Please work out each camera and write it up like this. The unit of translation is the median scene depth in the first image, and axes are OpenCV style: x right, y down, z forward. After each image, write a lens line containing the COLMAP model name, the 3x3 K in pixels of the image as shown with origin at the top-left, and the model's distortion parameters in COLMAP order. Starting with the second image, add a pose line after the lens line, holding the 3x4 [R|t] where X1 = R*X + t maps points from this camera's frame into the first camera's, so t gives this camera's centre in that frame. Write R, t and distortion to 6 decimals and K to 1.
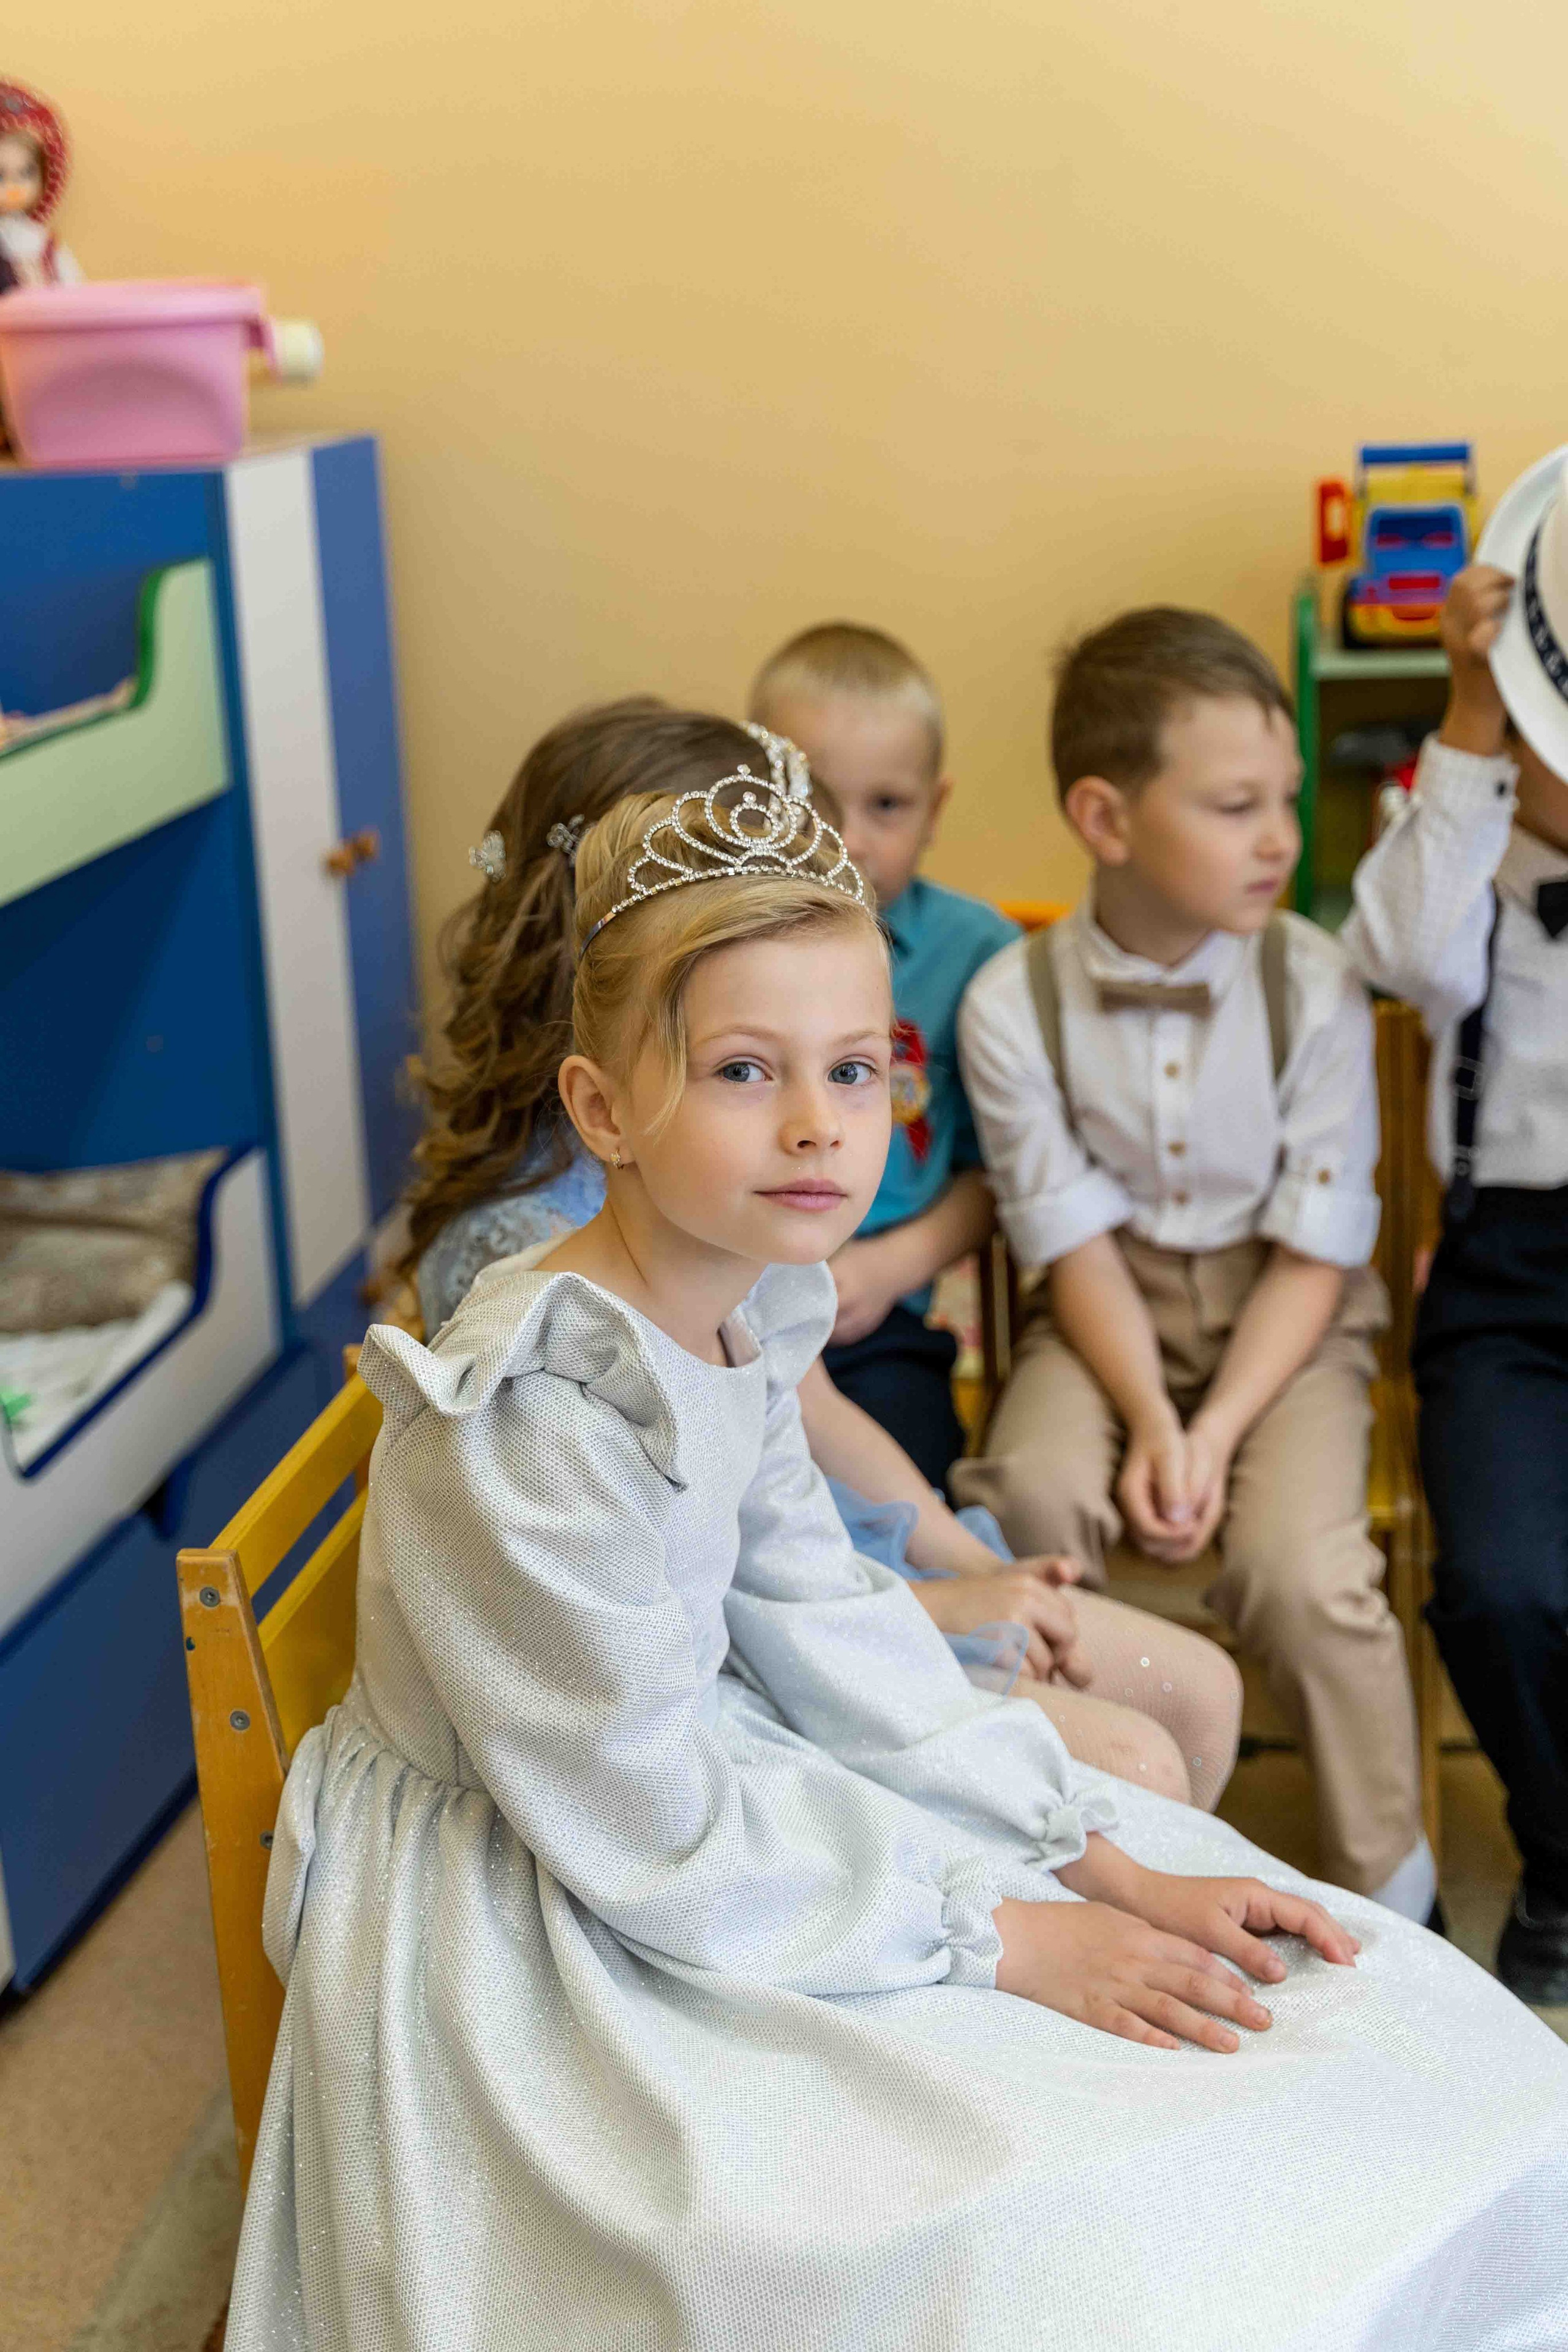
lens RADIAL K [[3281.0, 0, 784.0], [0, 3281.0, 1176.0], [0, 0, 1]] dist [-0.323092, 1.297267]
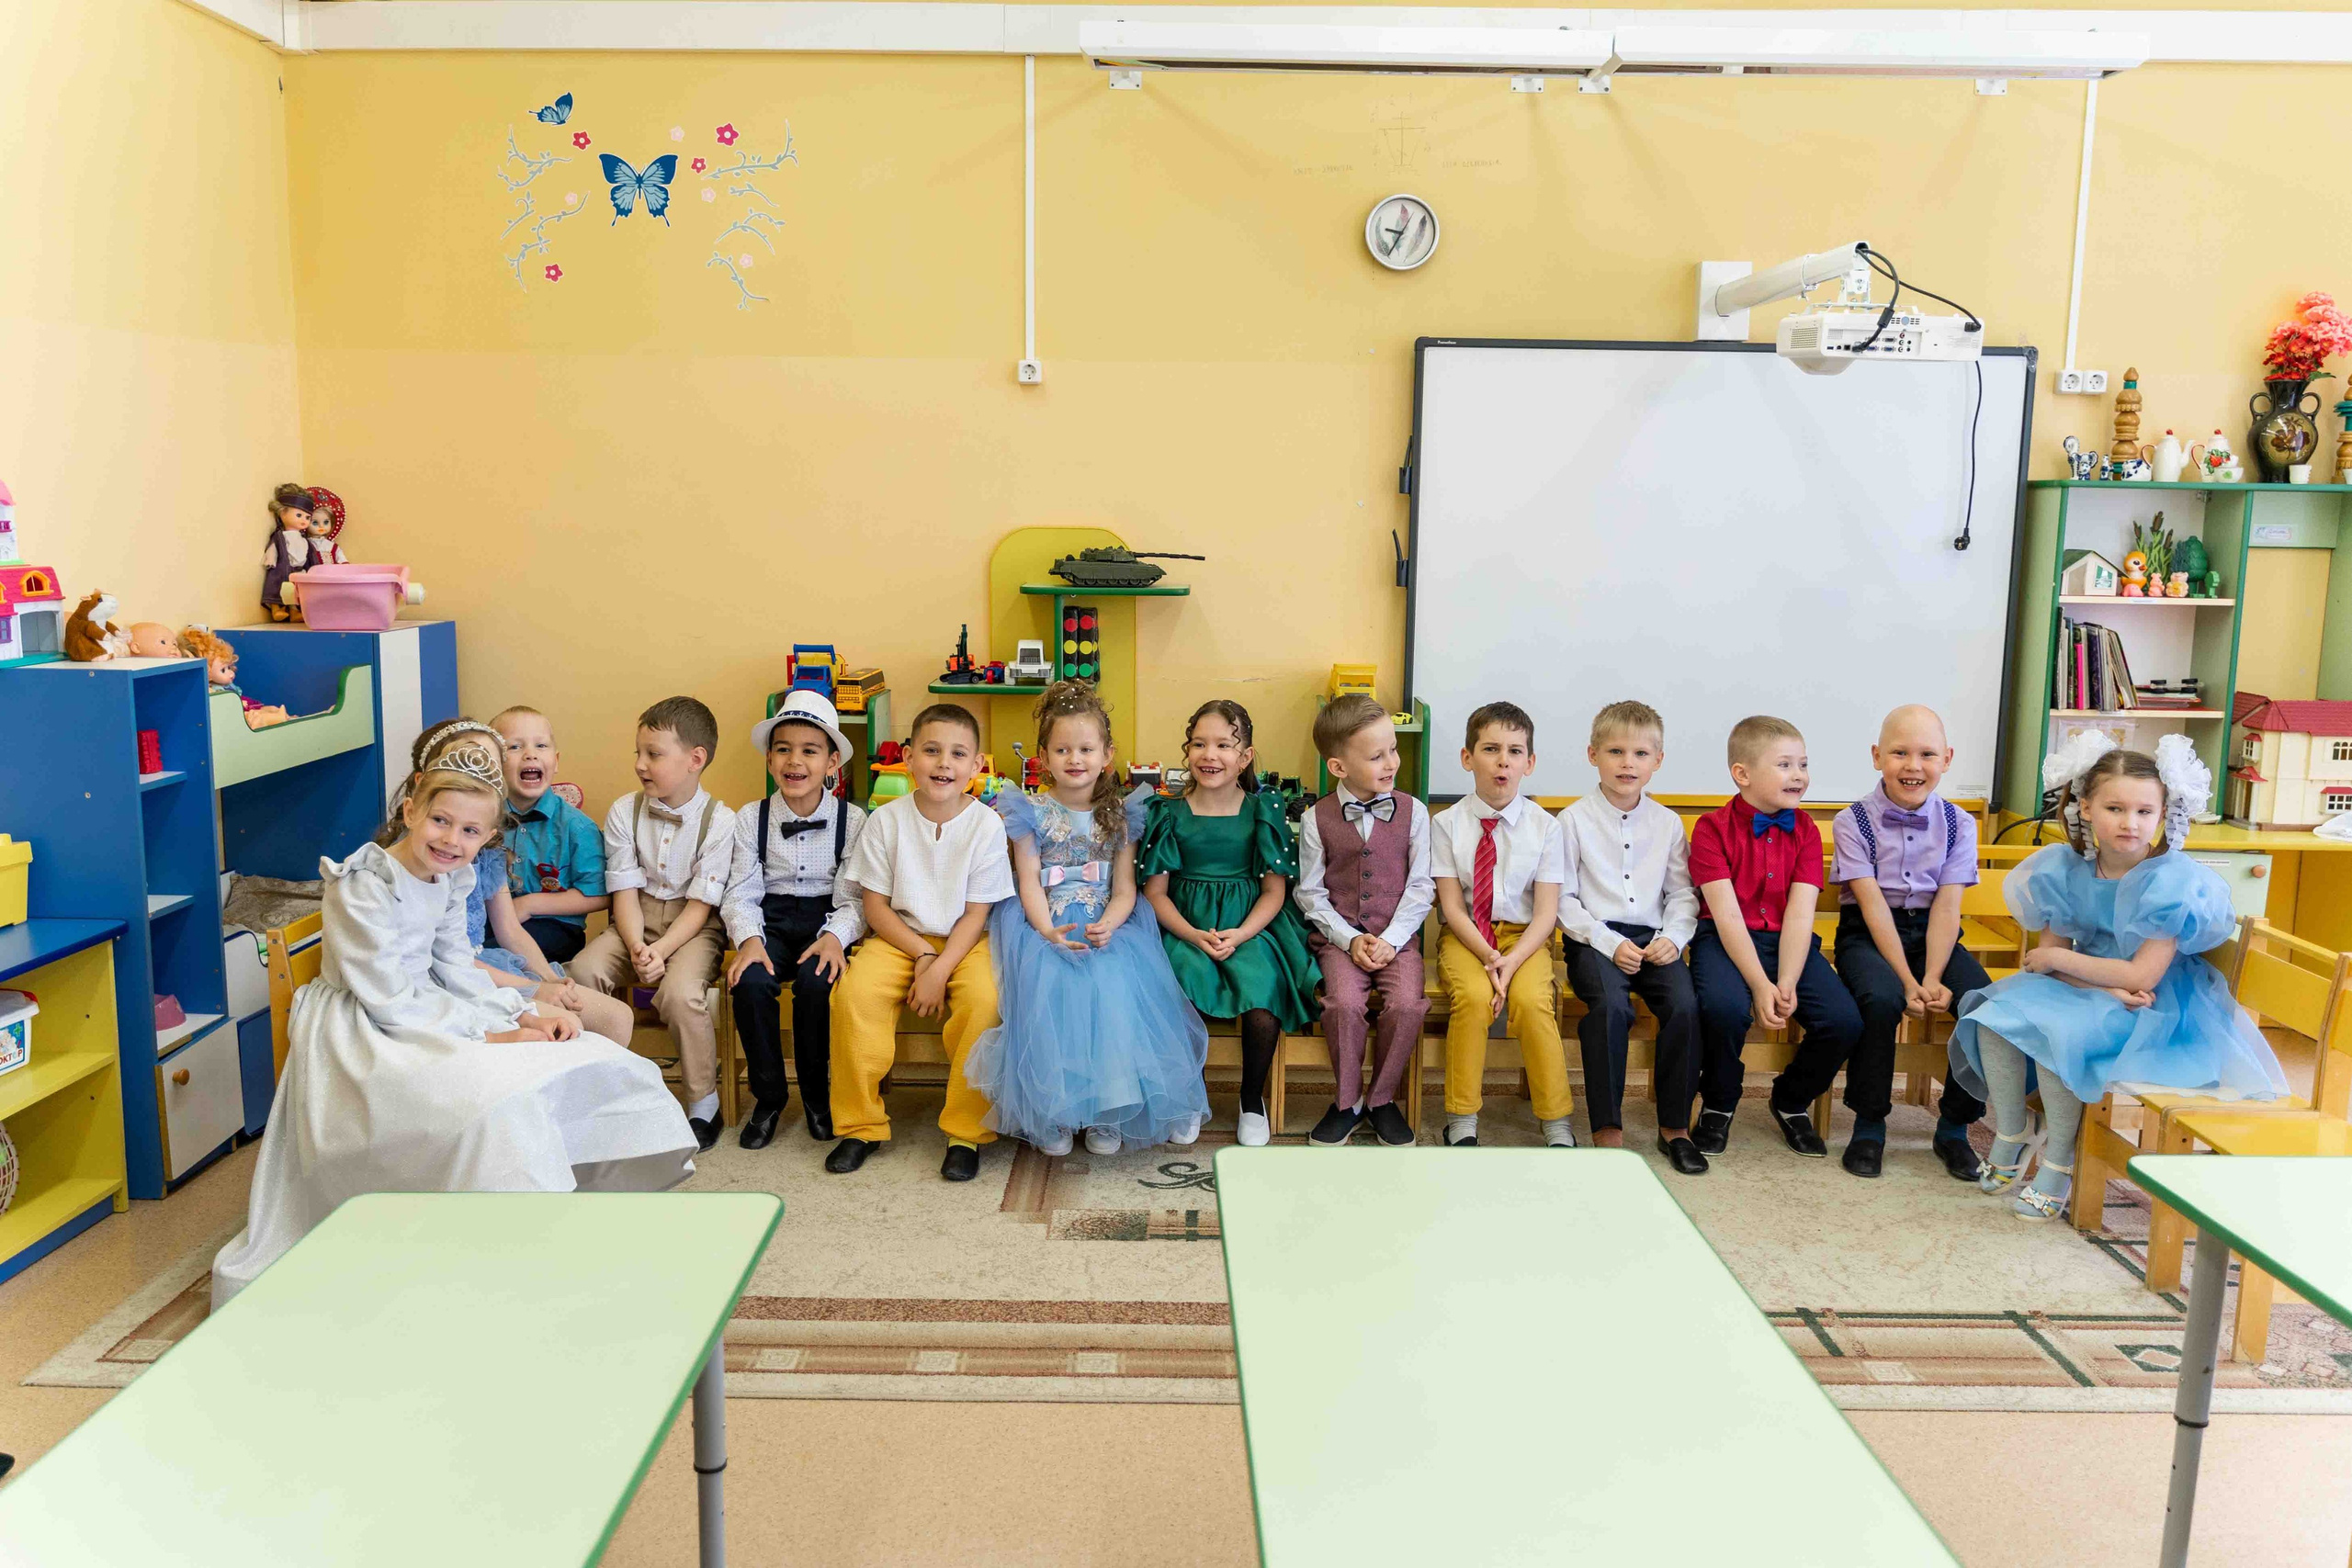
lens RADIAL K [[1914.8, 0, 1176.0], [0, 1914.8, 784.0], [0, 0, 1]] dist [-0.004926, 0.003774]
pose [[0.990310, 0.039311, 0.133197, 0.316605], [-0.020698, 0.990168, -0.138344, 0.138480], [-0.137325, 0.134246, 0.981387, -0.775983]]
